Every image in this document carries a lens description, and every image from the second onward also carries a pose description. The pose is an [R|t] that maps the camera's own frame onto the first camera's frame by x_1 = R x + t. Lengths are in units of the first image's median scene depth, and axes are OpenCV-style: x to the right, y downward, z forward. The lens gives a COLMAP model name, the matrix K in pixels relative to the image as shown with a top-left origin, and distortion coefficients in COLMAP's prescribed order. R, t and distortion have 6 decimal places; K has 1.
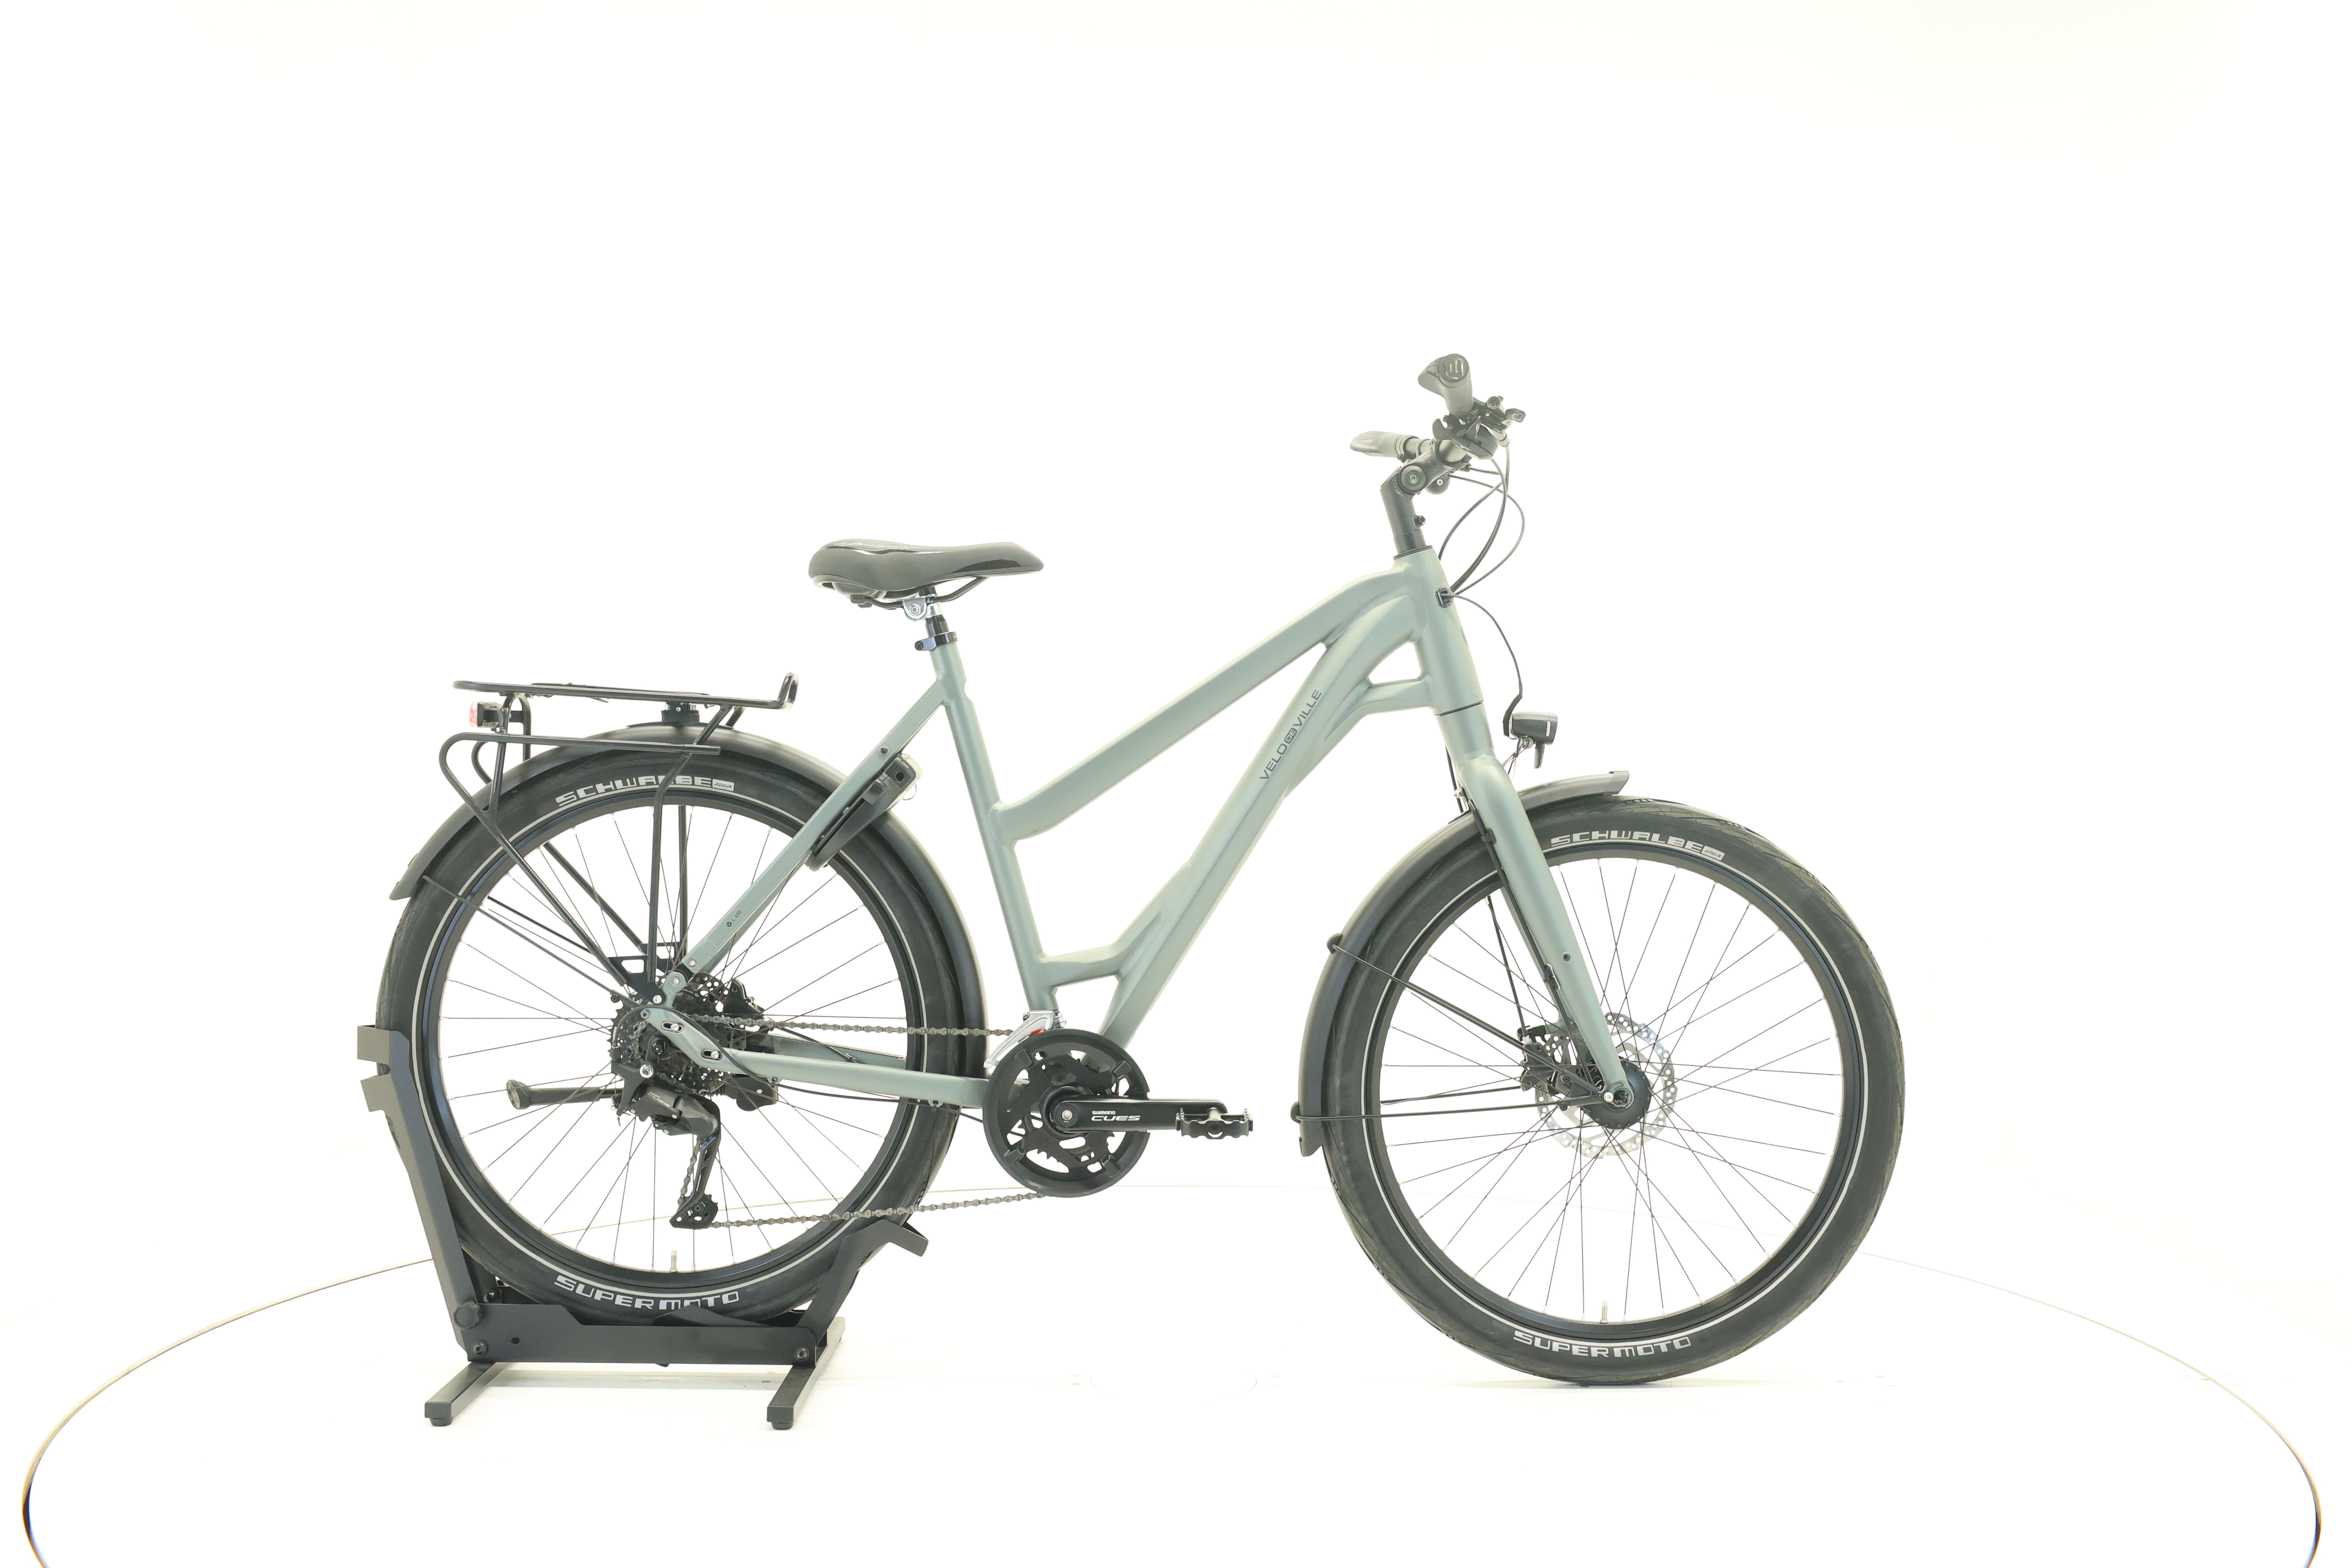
lens RADIAL K [[2477.0, 0, 1176.0], [0, 2477.0, 784.0], [0, 0, 1]] dist [-0.008721, -0.007097]
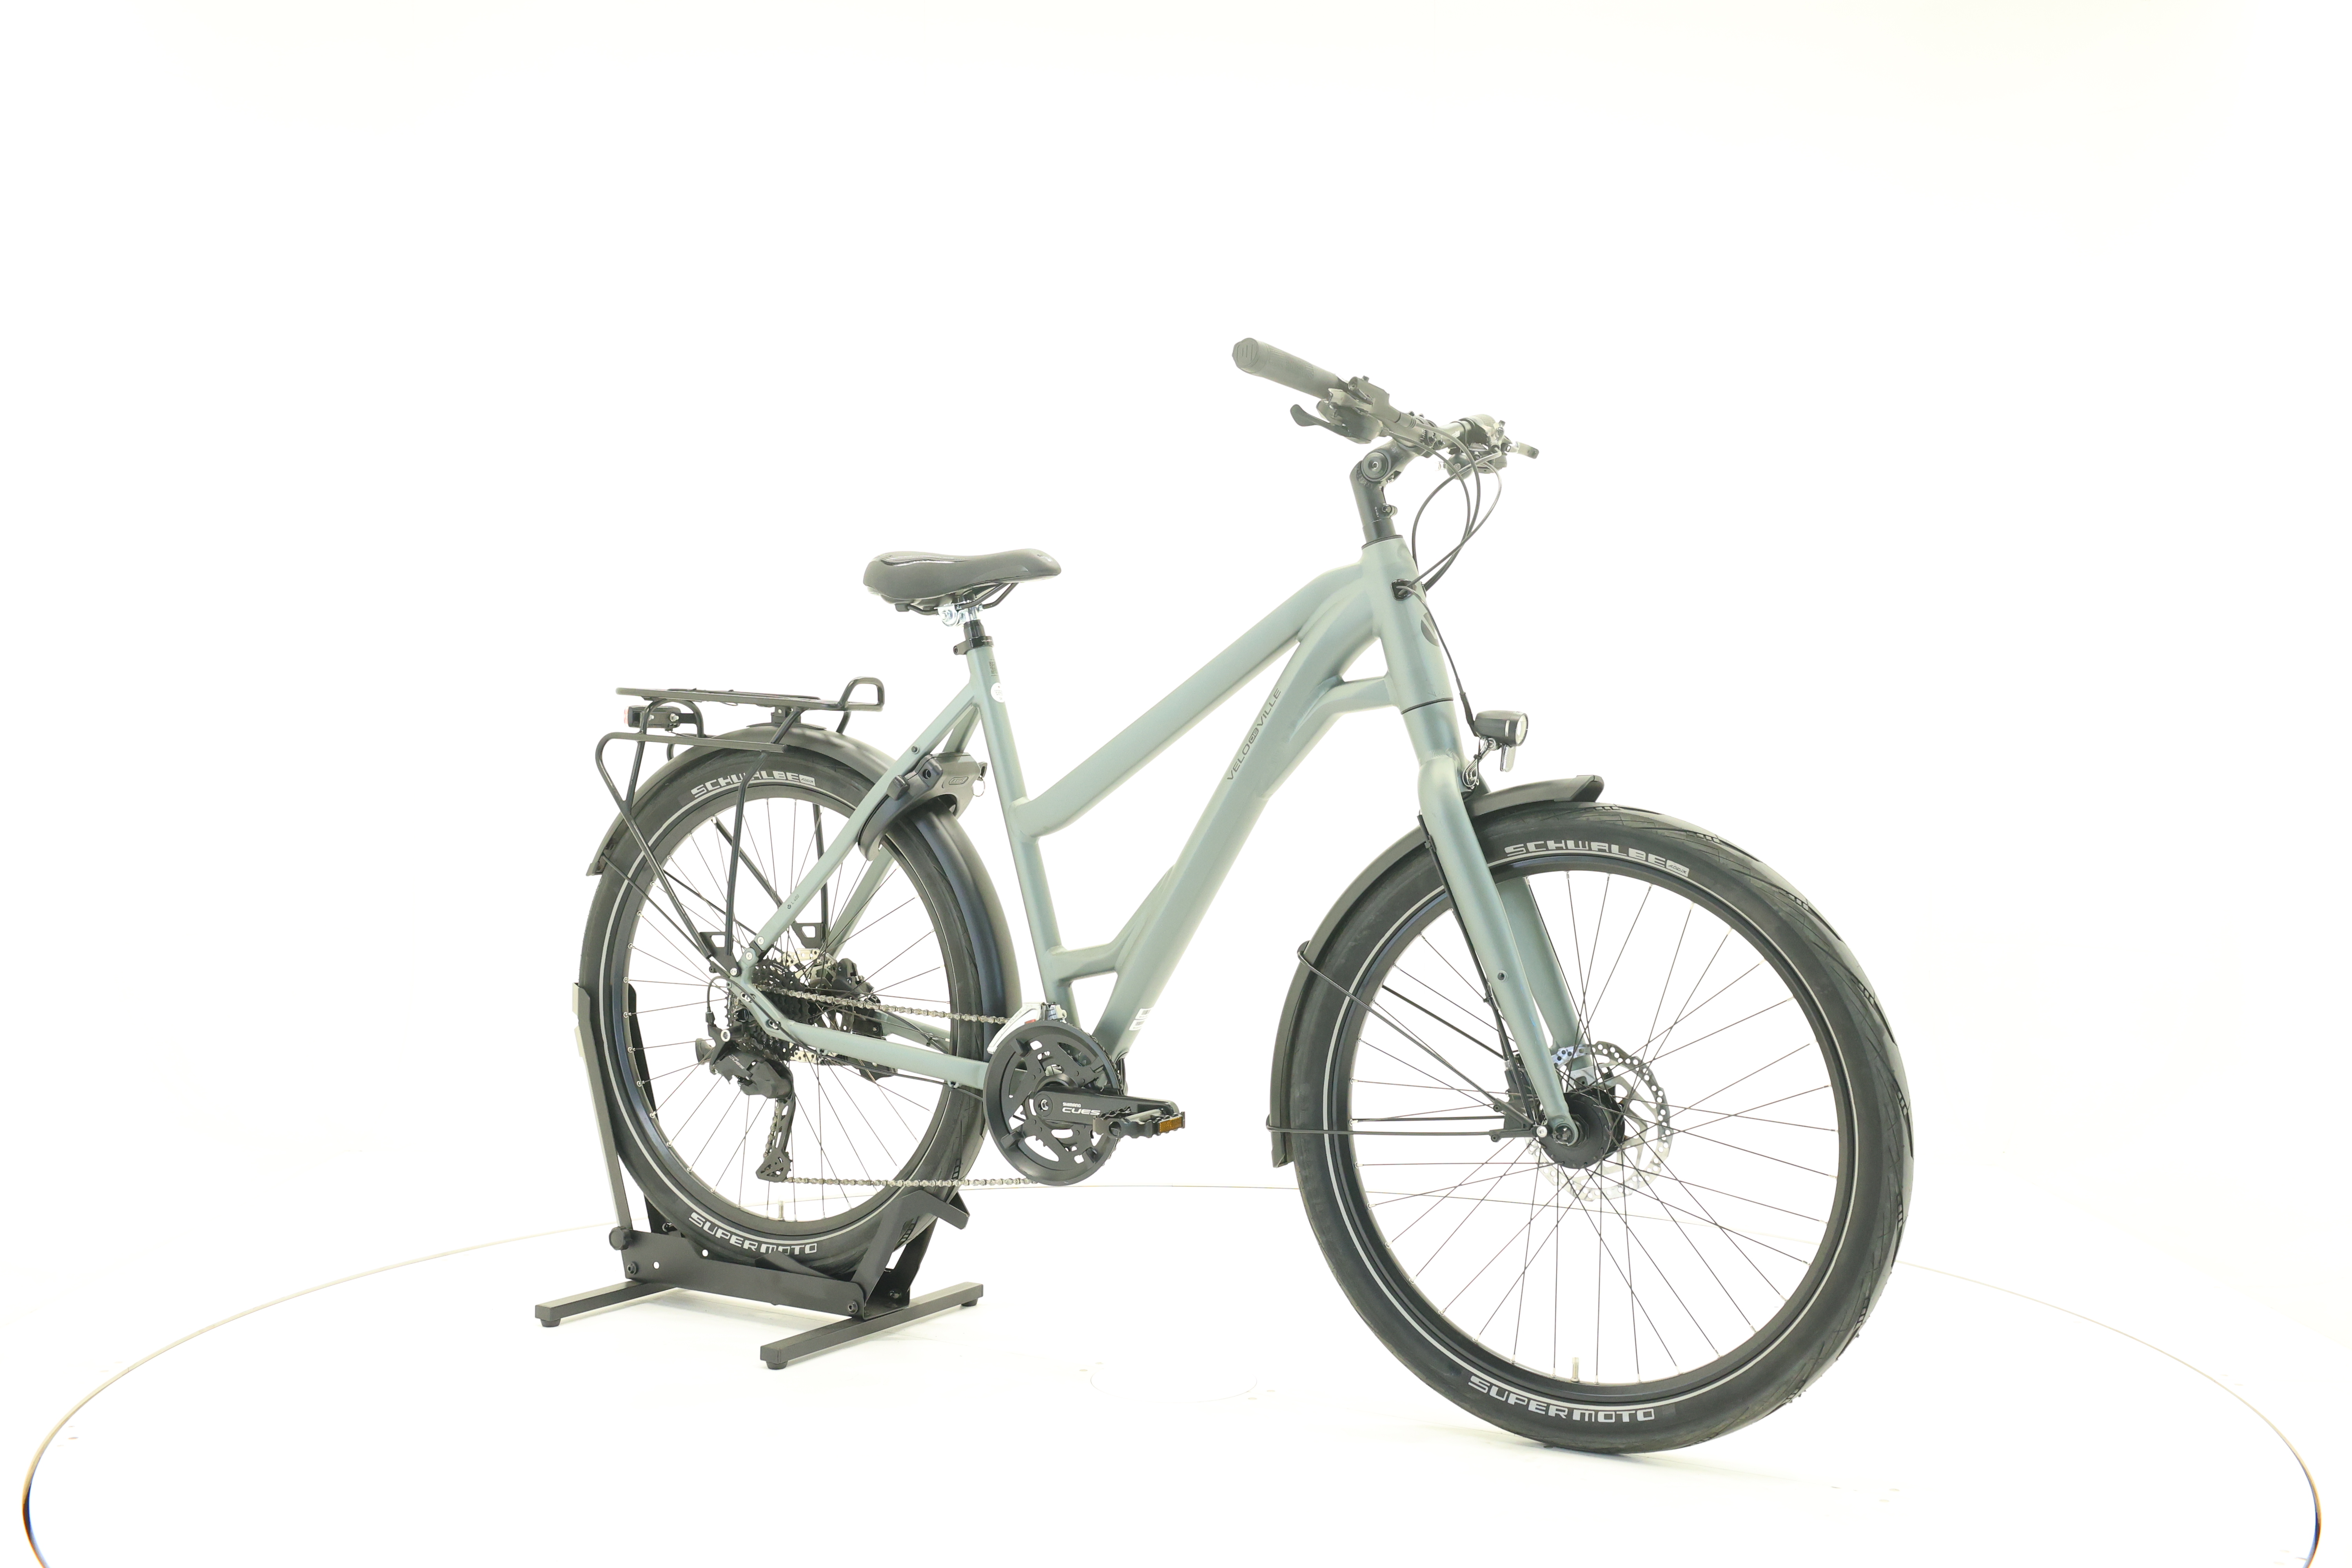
lens RADIAL K [[2477.0, 0, 1176.0], [0, 2477.0, 784.0], [0, 0, 1]] dist [-0.008721, -0.007097]
pose [[0.853328, 0.010816, -0.521262, 0.524146], [-0.010329, 0.999939, 0.003839, -0.003736], [0.521272, 0.002108, 0.853388, 0.148702]]
